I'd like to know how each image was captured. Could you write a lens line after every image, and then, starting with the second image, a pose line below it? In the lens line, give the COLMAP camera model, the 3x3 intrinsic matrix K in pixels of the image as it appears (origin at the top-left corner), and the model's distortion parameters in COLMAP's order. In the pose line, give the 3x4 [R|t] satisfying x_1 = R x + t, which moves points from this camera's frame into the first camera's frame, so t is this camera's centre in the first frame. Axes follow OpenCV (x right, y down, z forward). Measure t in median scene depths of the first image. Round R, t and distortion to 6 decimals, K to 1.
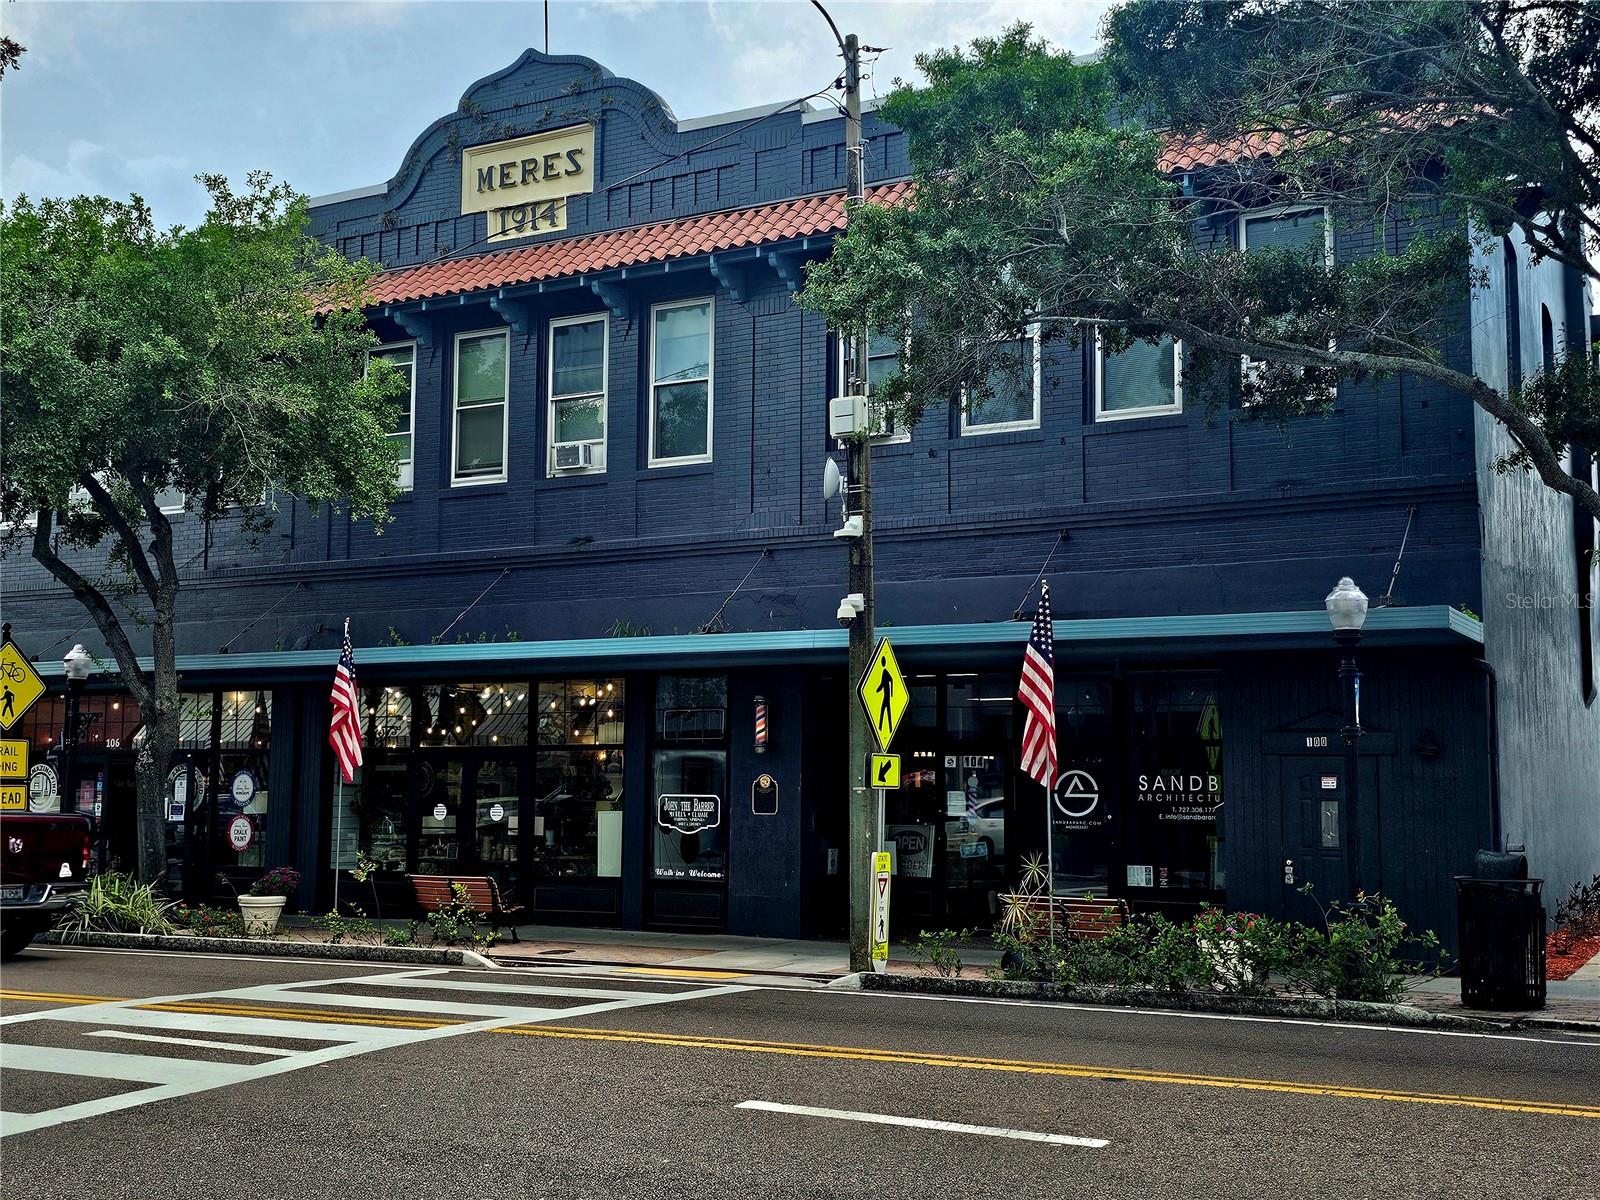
lens RADIAL K [[1801.2, 0, 800.1], [0, 1801.2, 603.1], [0, 0, 1]] dist [0.037918, 0.000000]
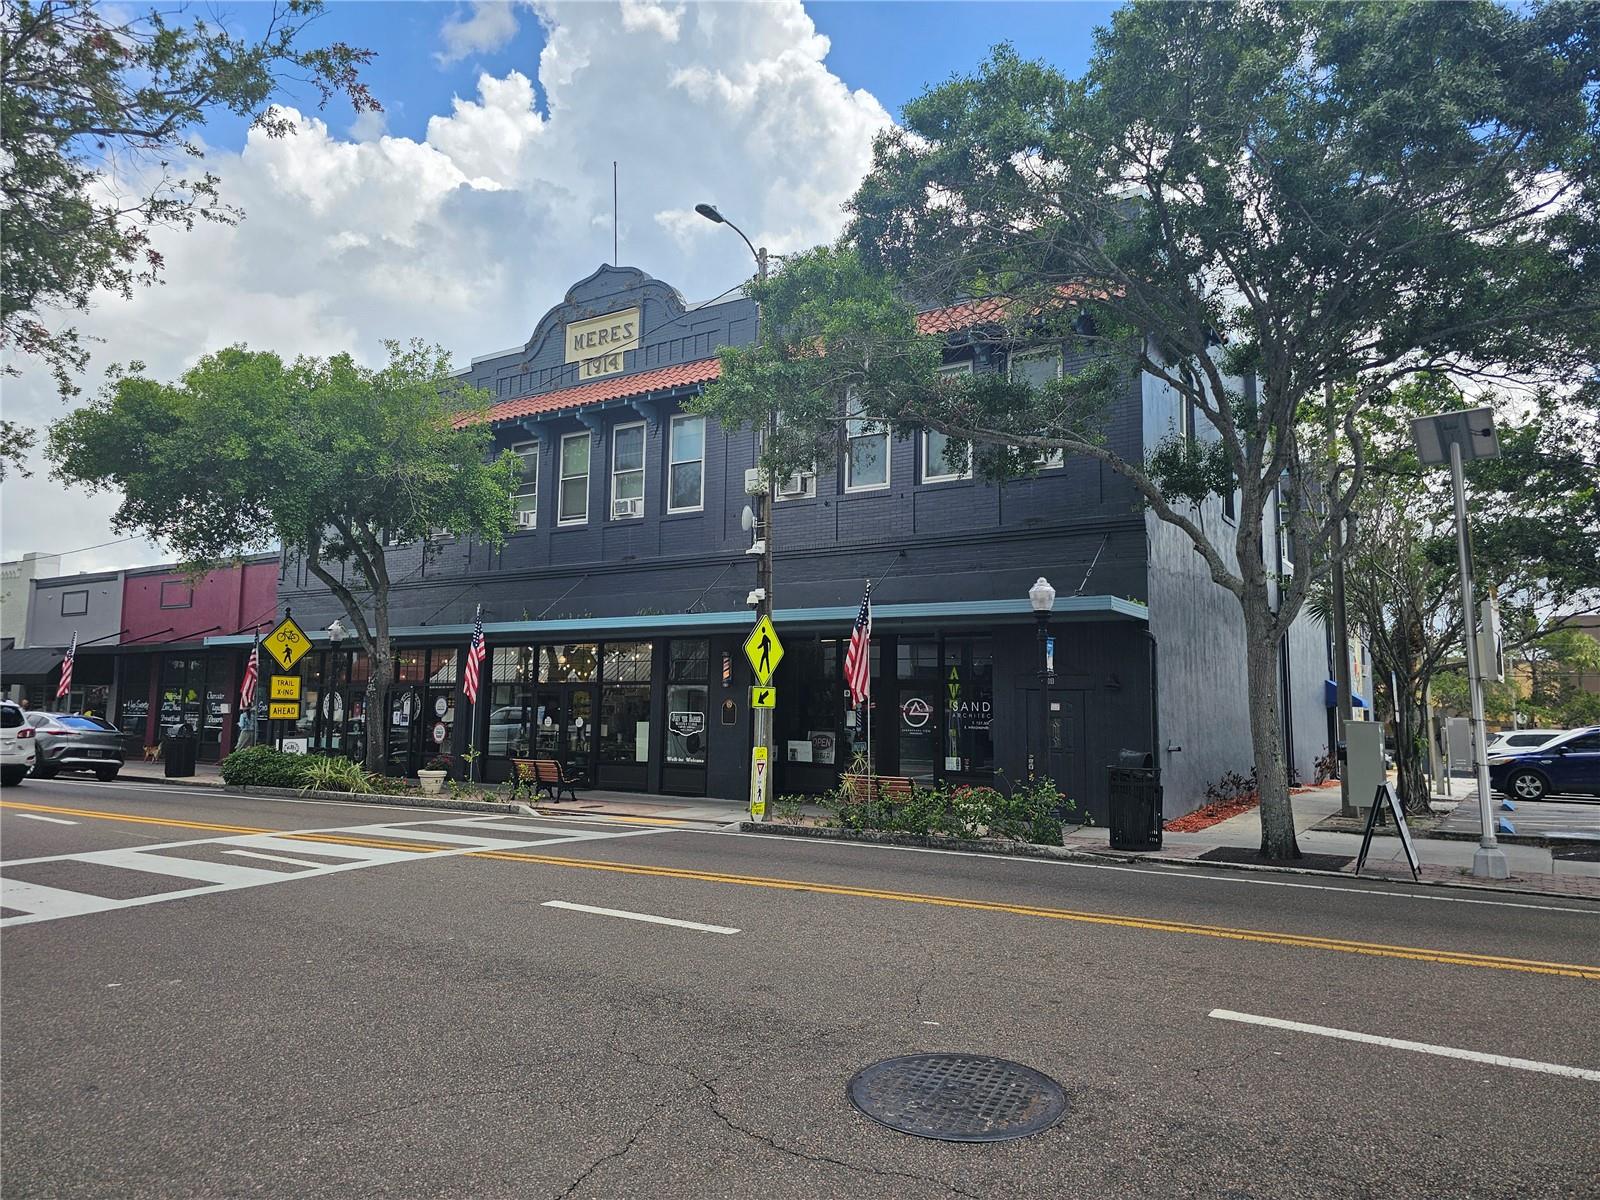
lens RADIAL K [[1075.7, 0, 801.6], [0, 1075.7, 588.7], [0, 0, 1]] dist [0.048813, -0.044440]
pose [[0.997586, -0.000037, -0.069446, 0.112861], [-0.000713, 0.999942, -0.010774, 0.004277], [0.069442, 0.010797, 0.997528, 0.024419]]
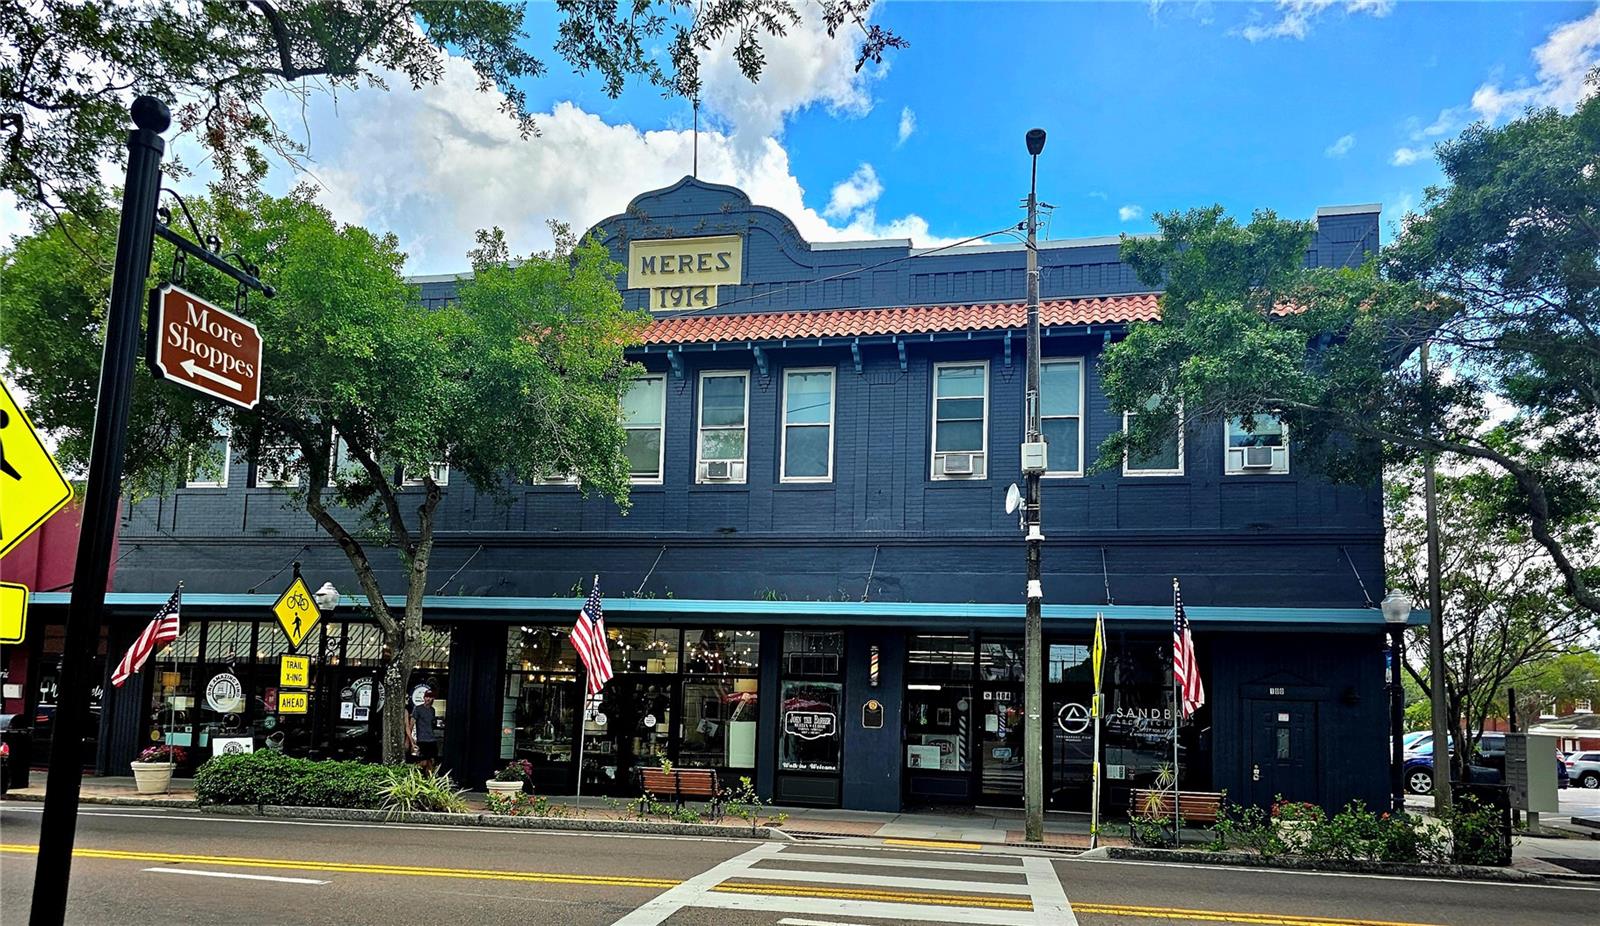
lens RADIAL K [[1063.5, 0, 798.6], [0, 1063.5, 612.7], [0, 0, 1]] dist [0.021238, -0.004262]
pose [[0.953129, 0.049998, 0.298406, -0.332081], [-0.056286, 0.998336, 0.012508, 0.017130], [-0.297284, -0.028718, 0.954357, 0.198274]]
